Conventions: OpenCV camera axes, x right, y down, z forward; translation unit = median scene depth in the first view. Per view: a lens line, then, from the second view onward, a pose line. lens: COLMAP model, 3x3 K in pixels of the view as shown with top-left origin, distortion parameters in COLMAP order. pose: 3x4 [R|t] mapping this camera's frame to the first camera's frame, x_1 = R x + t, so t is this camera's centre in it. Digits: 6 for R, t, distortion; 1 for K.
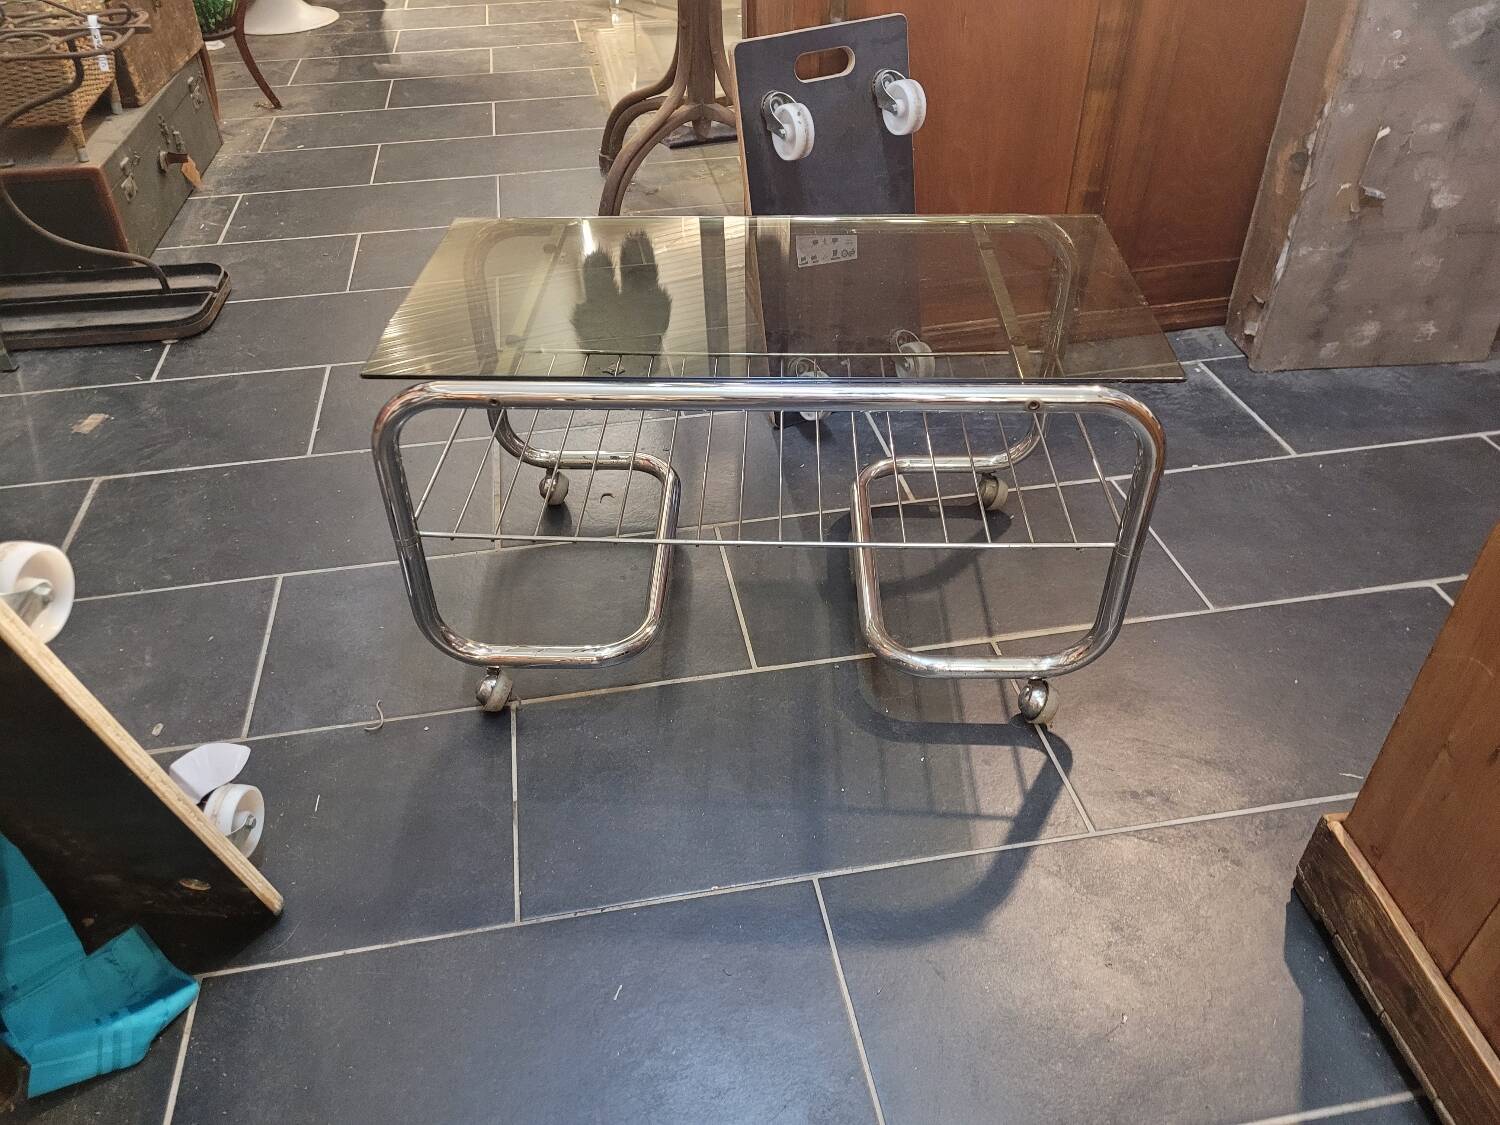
lens RADIAL K [[1122.6, 0, 726.8], [0, 1122.6, 548.4], [0, 0, 1]] dist [0.060547, -0.049835]
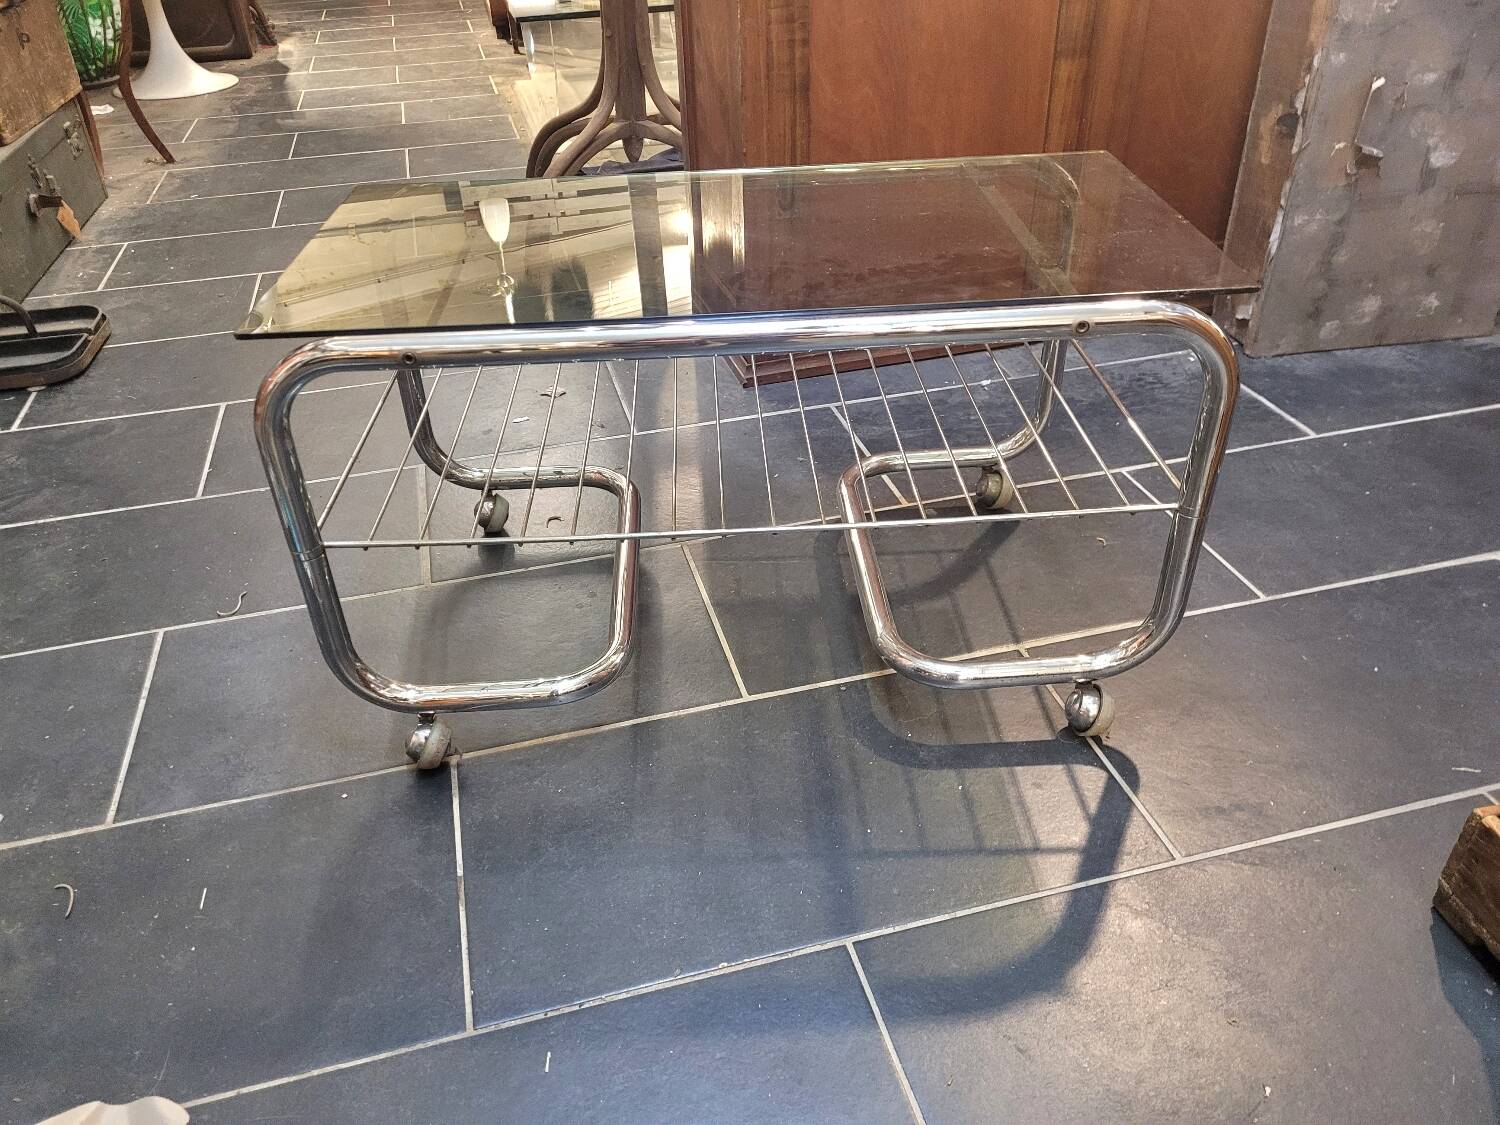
lens RADIAL K [[1122.6, 0, 736.7], [0, 1122.6, 561.8], [0, 0, 1]] dist [0.060547, -0.049835]
pose [[0.996317, -0.057768, 0.063373, -0.024365], [0.061933, 0.995906, -0.065845, 0.051848], [-0.059310, 0.069527, 0.995815, 0.138349]]
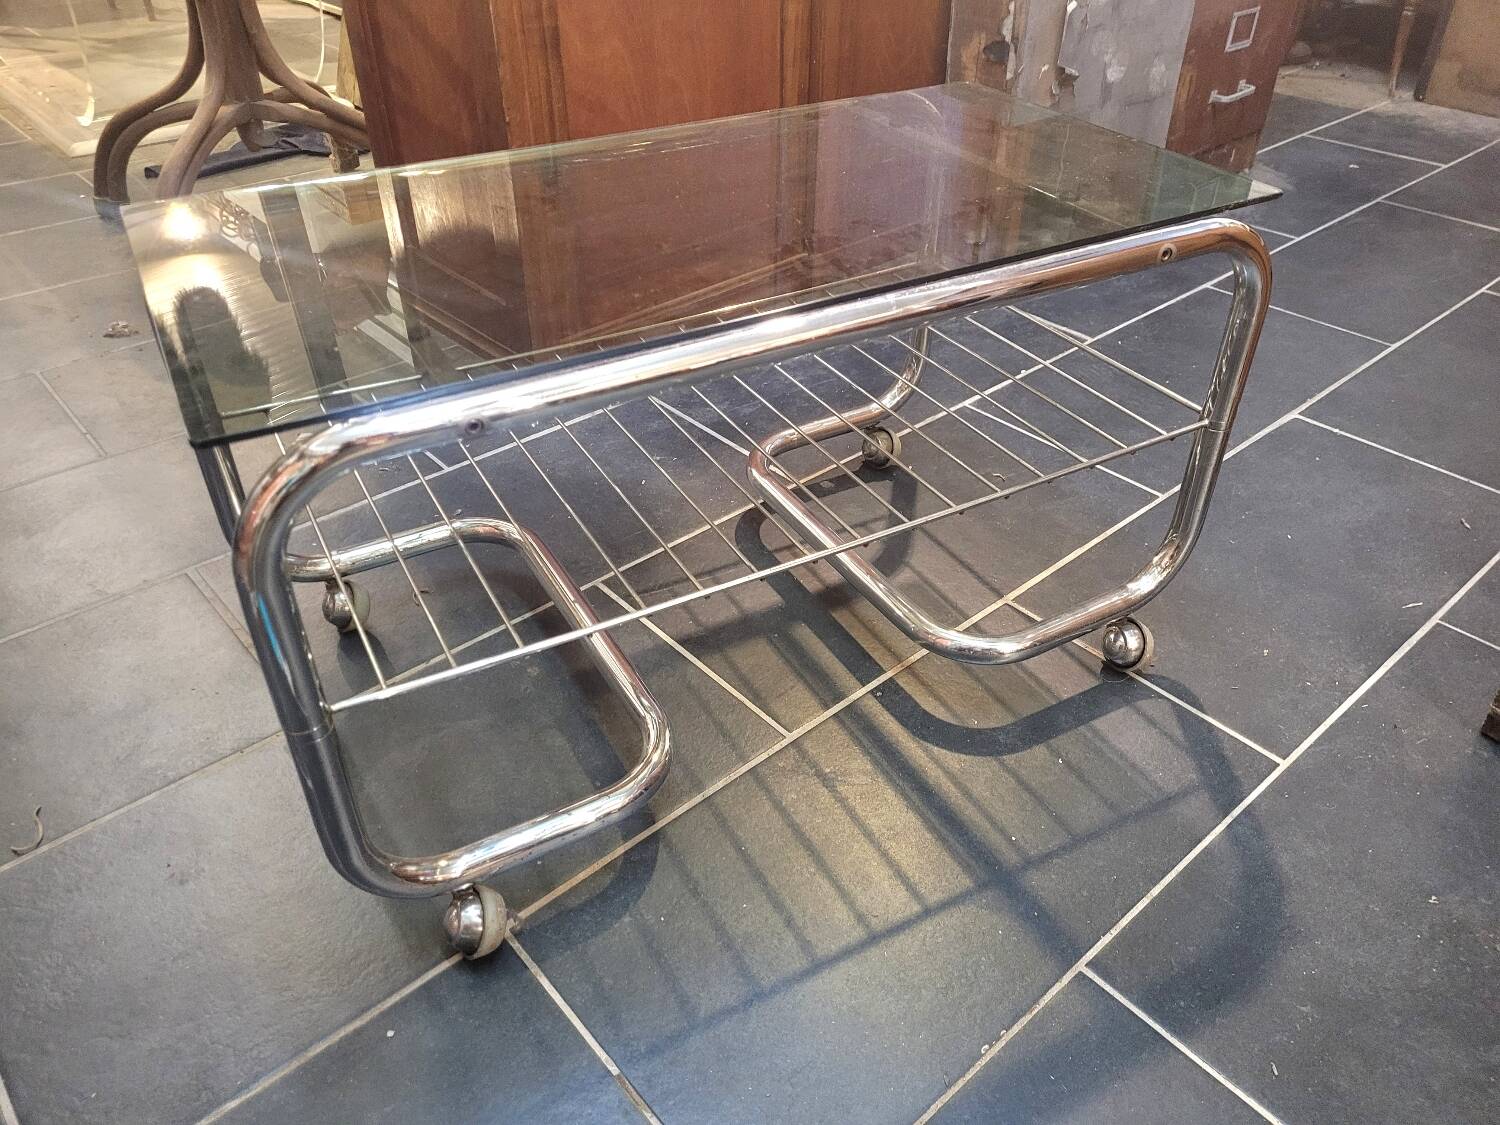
lens RADIAL K [[1122.6, 0, 753.1], [0, 1122.6, 543.5], [0, 0, 1]] dist [0.060547, -0.049835]
pose [[0.849772, -0.287966, 0.441547, -0.235906], [0.310275, 0.950376, 0.022678, -0.029344], [-0.426166, 0.117730, 0.896952, 0.290958]]
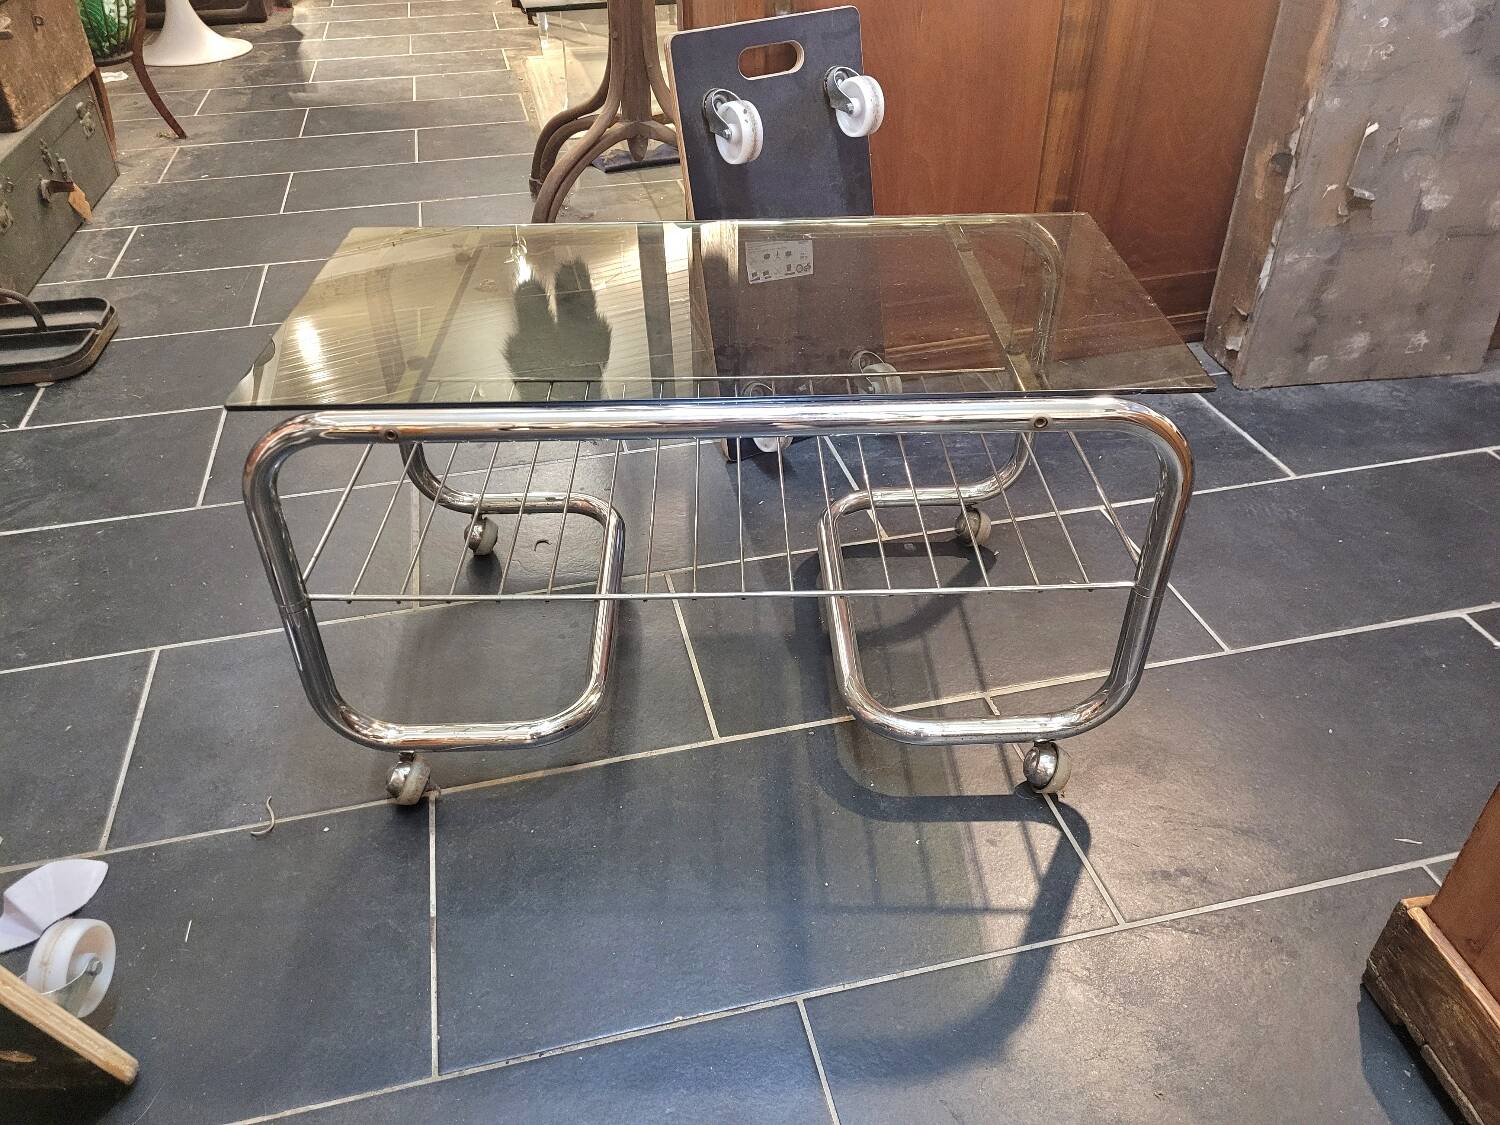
lens RADIAL K [[1122.6, 0, 732.2], [0, 1122.6, 545.0], [0, 0, 1]] dist [0.060547, -0.049835]
pose [[0.998284, -0.030208, 0.050159, -0.001853], [0.032102, 0.998784, -0.037404, -0.007544], [-0.048968, 0.038950, 0.998041, 0.112889]]
